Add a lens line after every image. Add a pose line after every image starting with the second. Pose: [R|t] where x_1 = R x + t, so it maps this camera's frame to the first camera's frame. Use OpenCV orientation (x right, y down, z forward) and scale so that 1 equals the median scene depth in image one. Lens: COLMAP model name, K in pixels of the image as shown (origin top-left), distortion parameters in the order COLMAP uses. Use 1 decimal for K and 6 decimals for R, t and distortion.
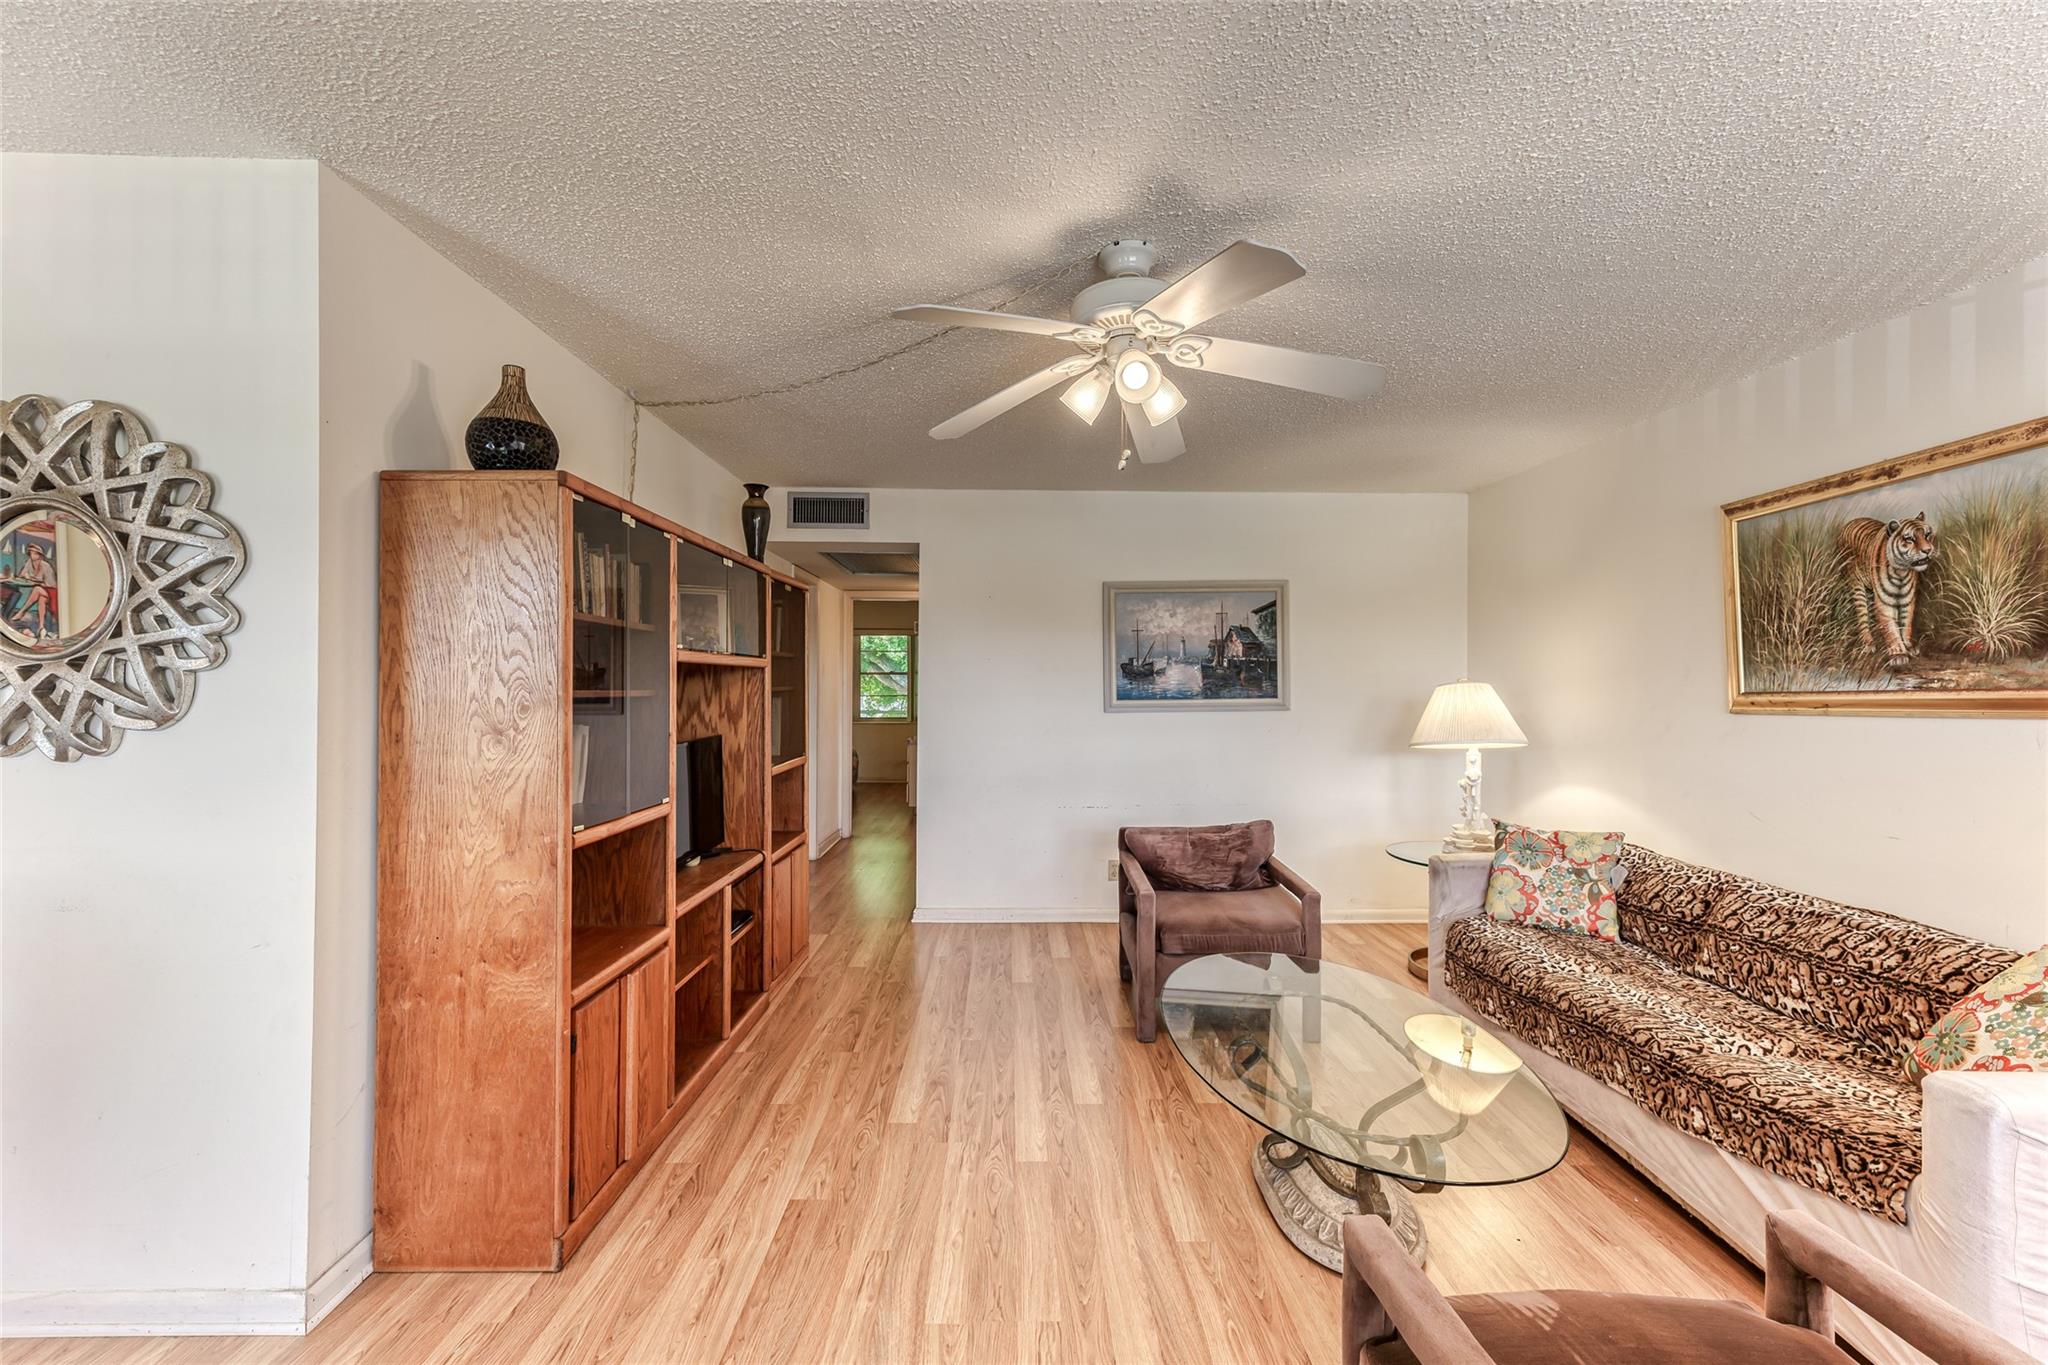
lens RADIAL K [[812.5, 0, 1023.0], [0, 812.5, 675.9], [0, 0, 1]] dist [0.002230, 0.000109]
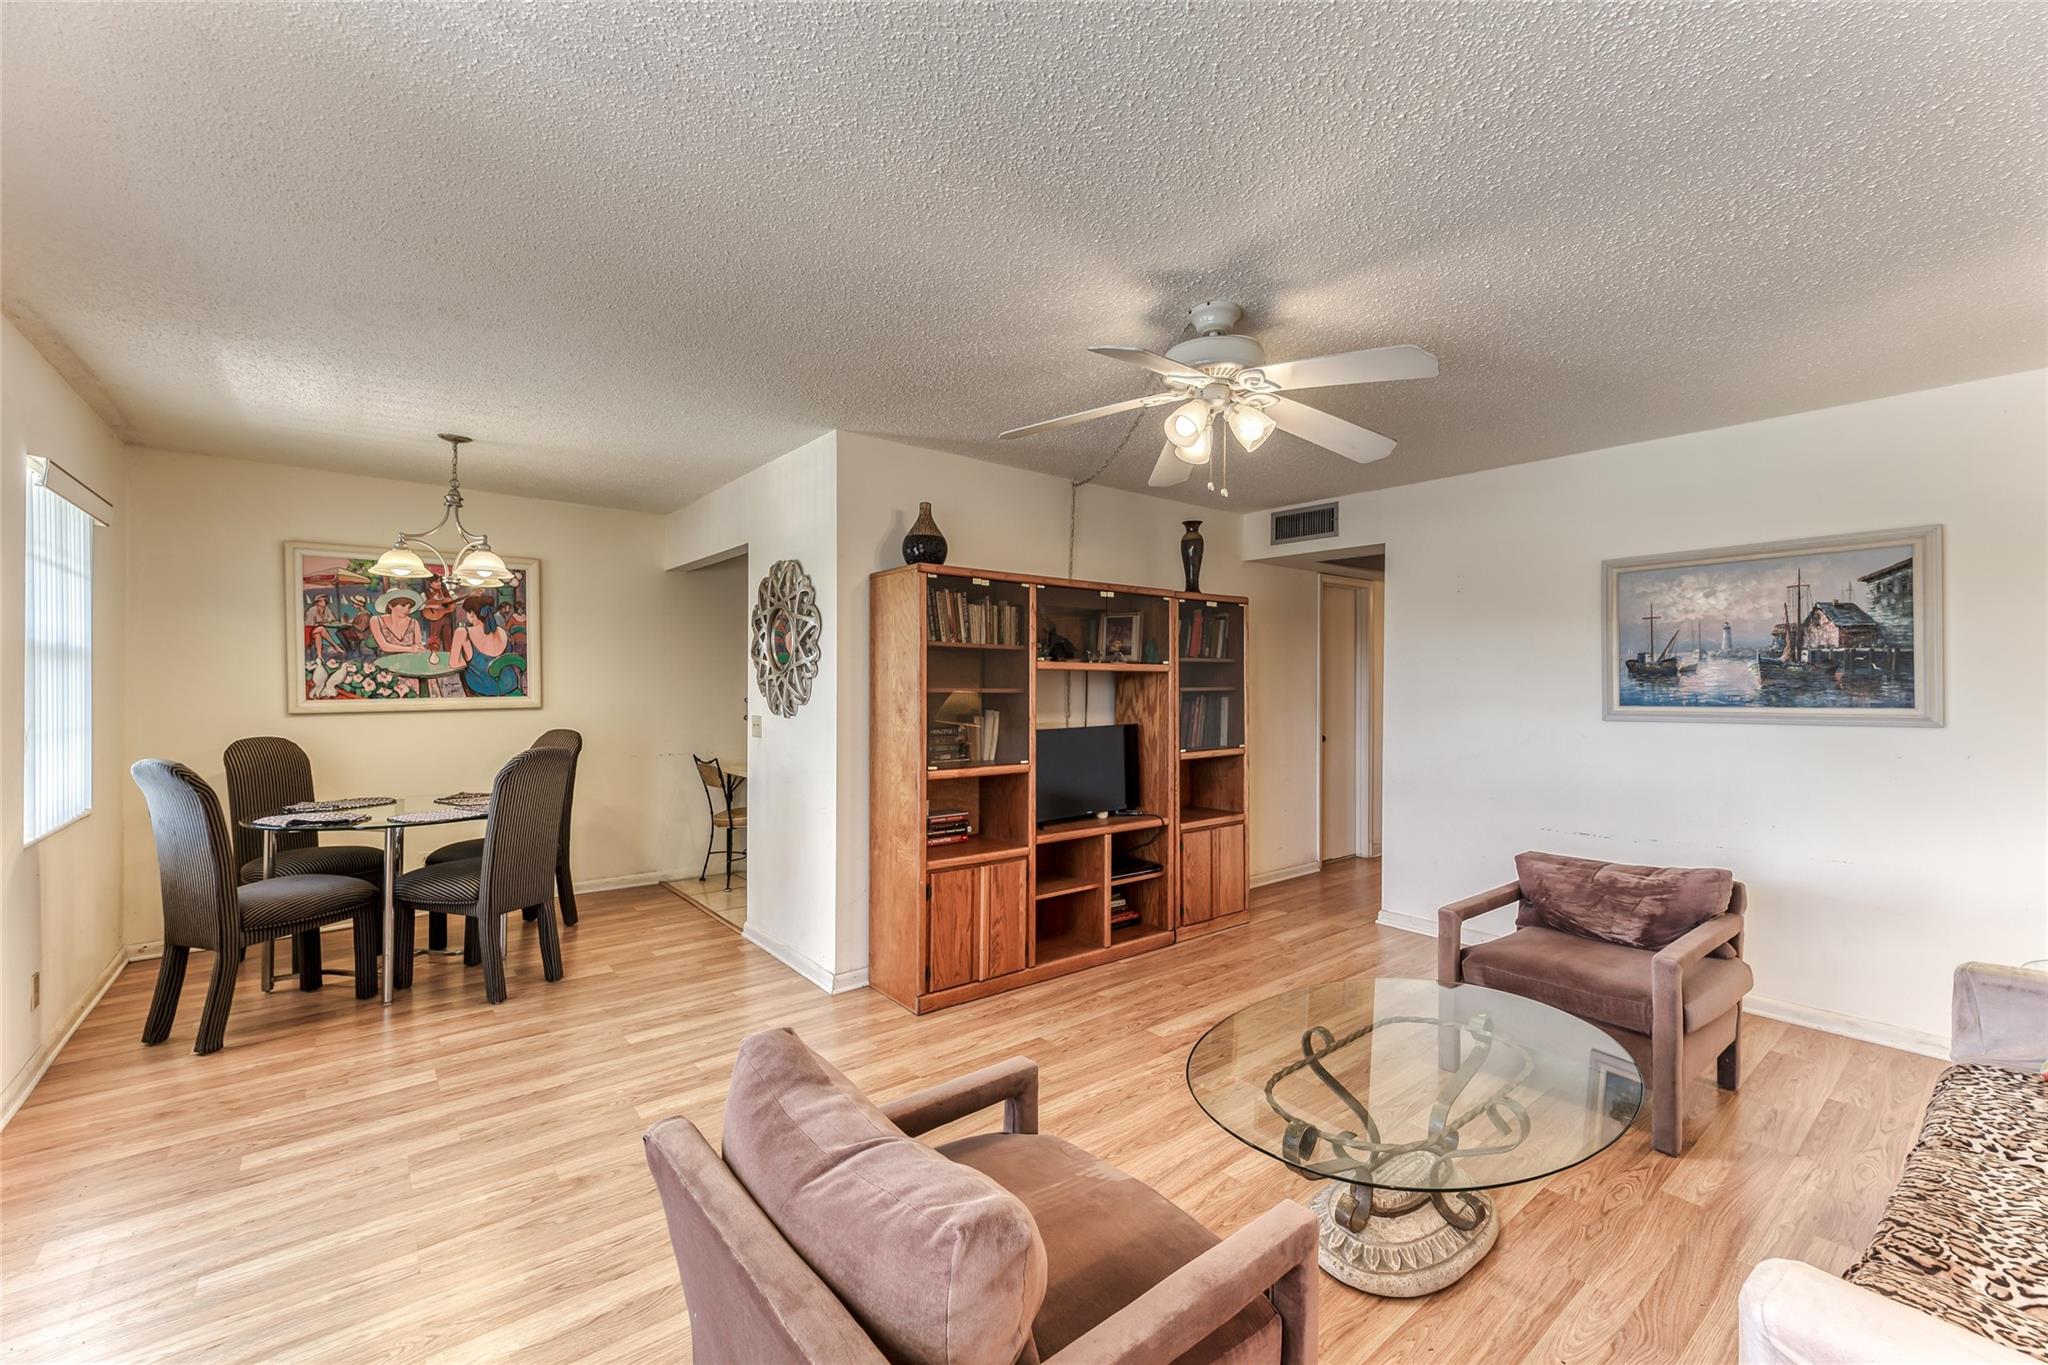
lens RADIAL K [[836.0, 0, 1024.0], [0, 836.0, 682.5], [0, 0, 1]] dist [-0.002669, -0.000275]
pose [[0.618617, 0.000015, -0.785693, 0.694255], [0.005907, 0.999972, 0.004670, -0.001180], [0.785671, -0.007531, 0.618599, 0.041057]]
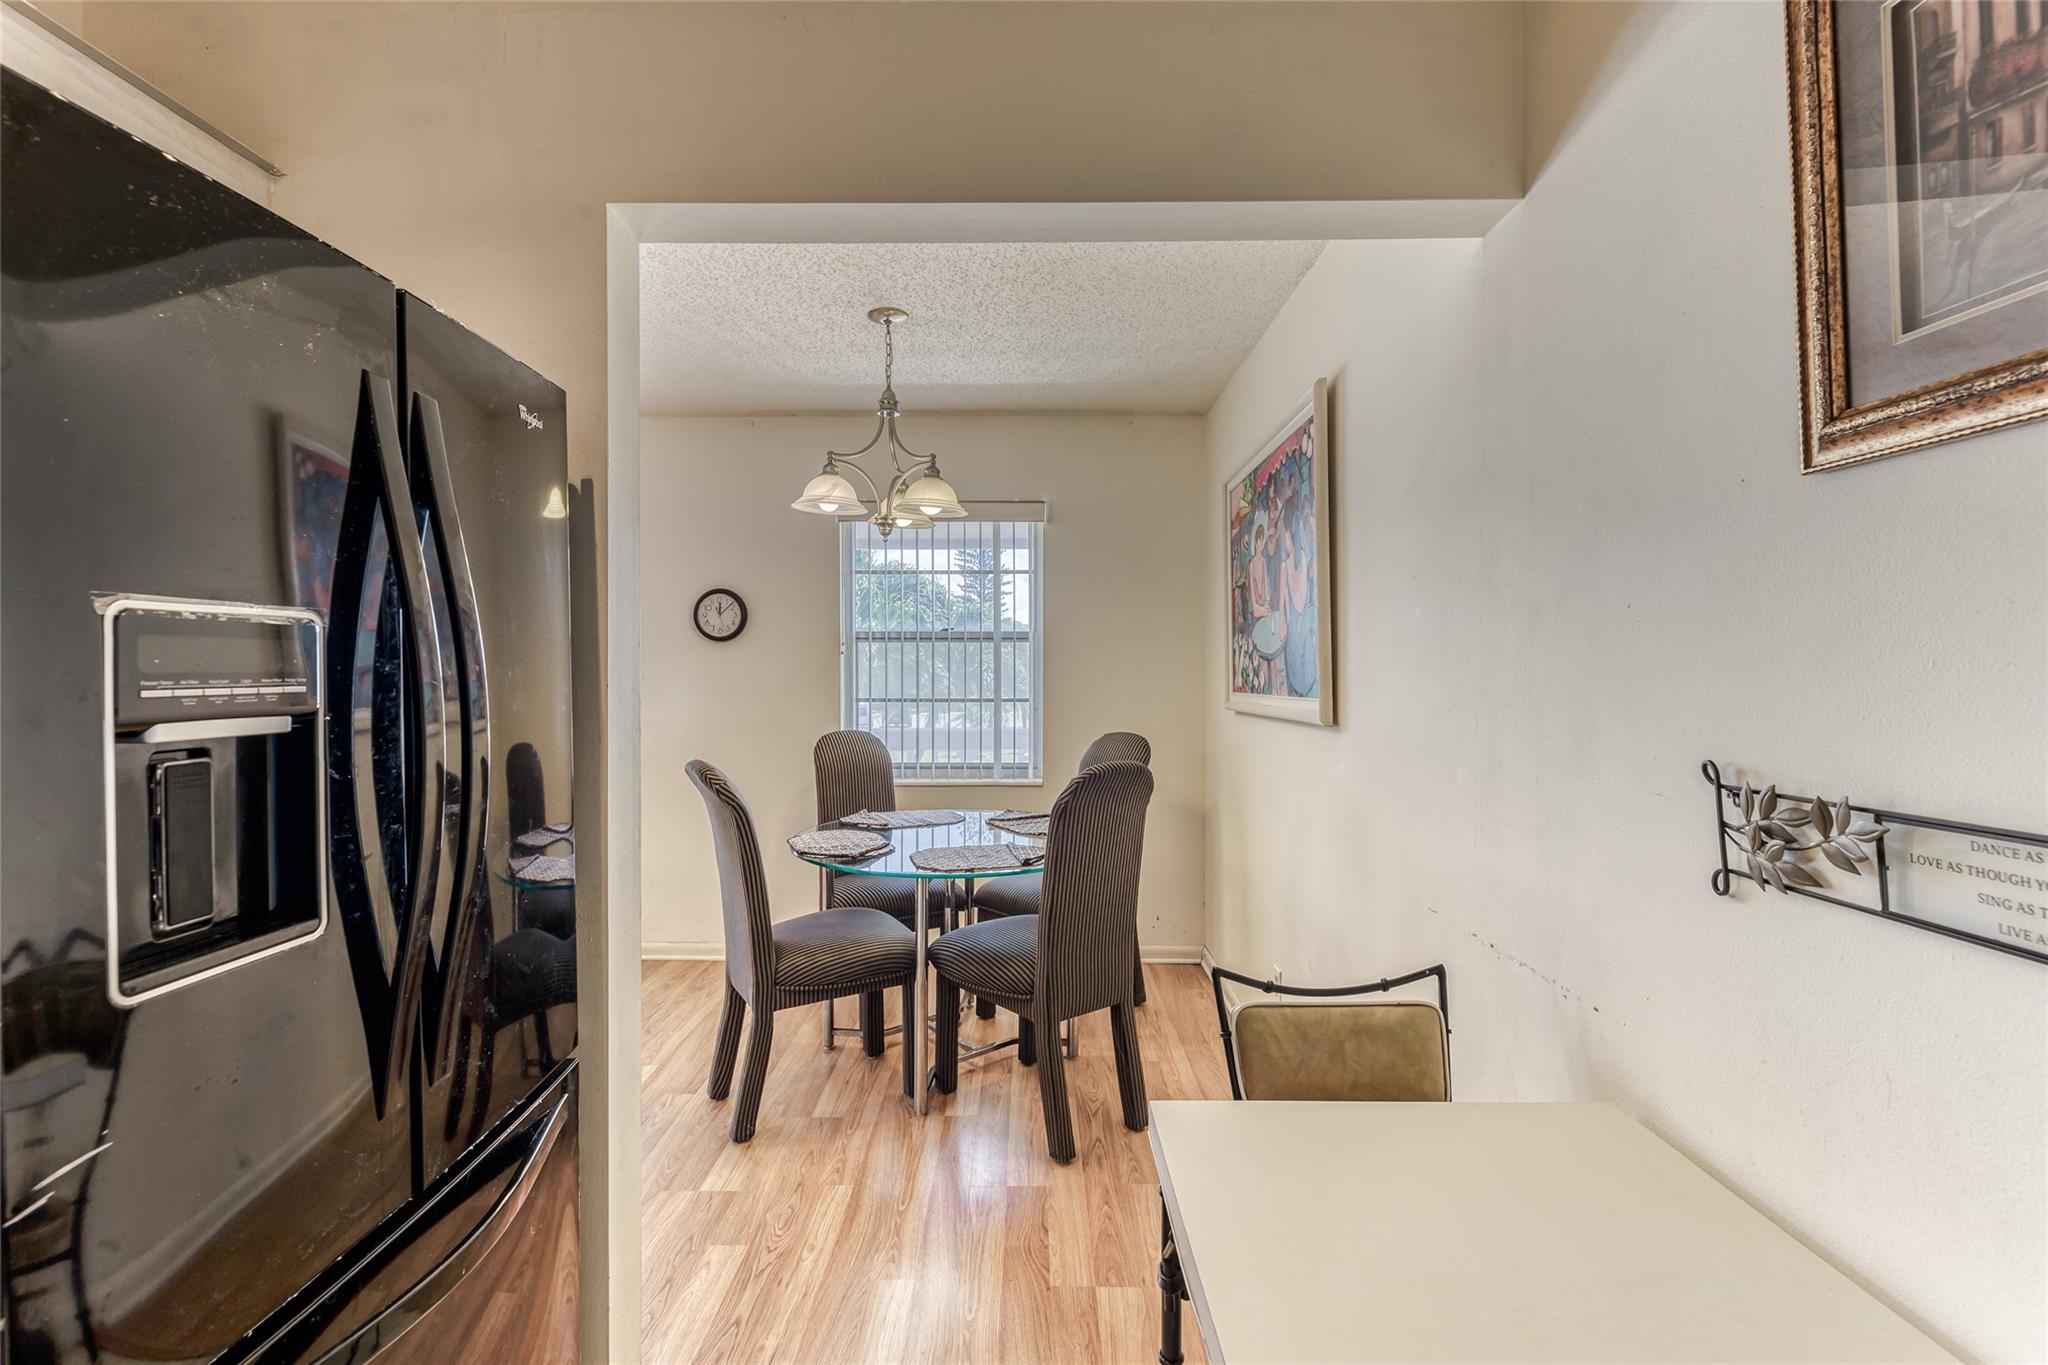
lens RADIAL K [[877.8, 0, 1023.4], [0, 877.8, 672.6], [0, 0, 1]] dist [0.000708, 0.000019]
pose [[-0.999796, -0.005663, 0.019388, -1.209186], [-0.005735, 0.999977, -0.003684, 0.011762], [-0.019366, -0.003794, -0.999805, 1.204225]]
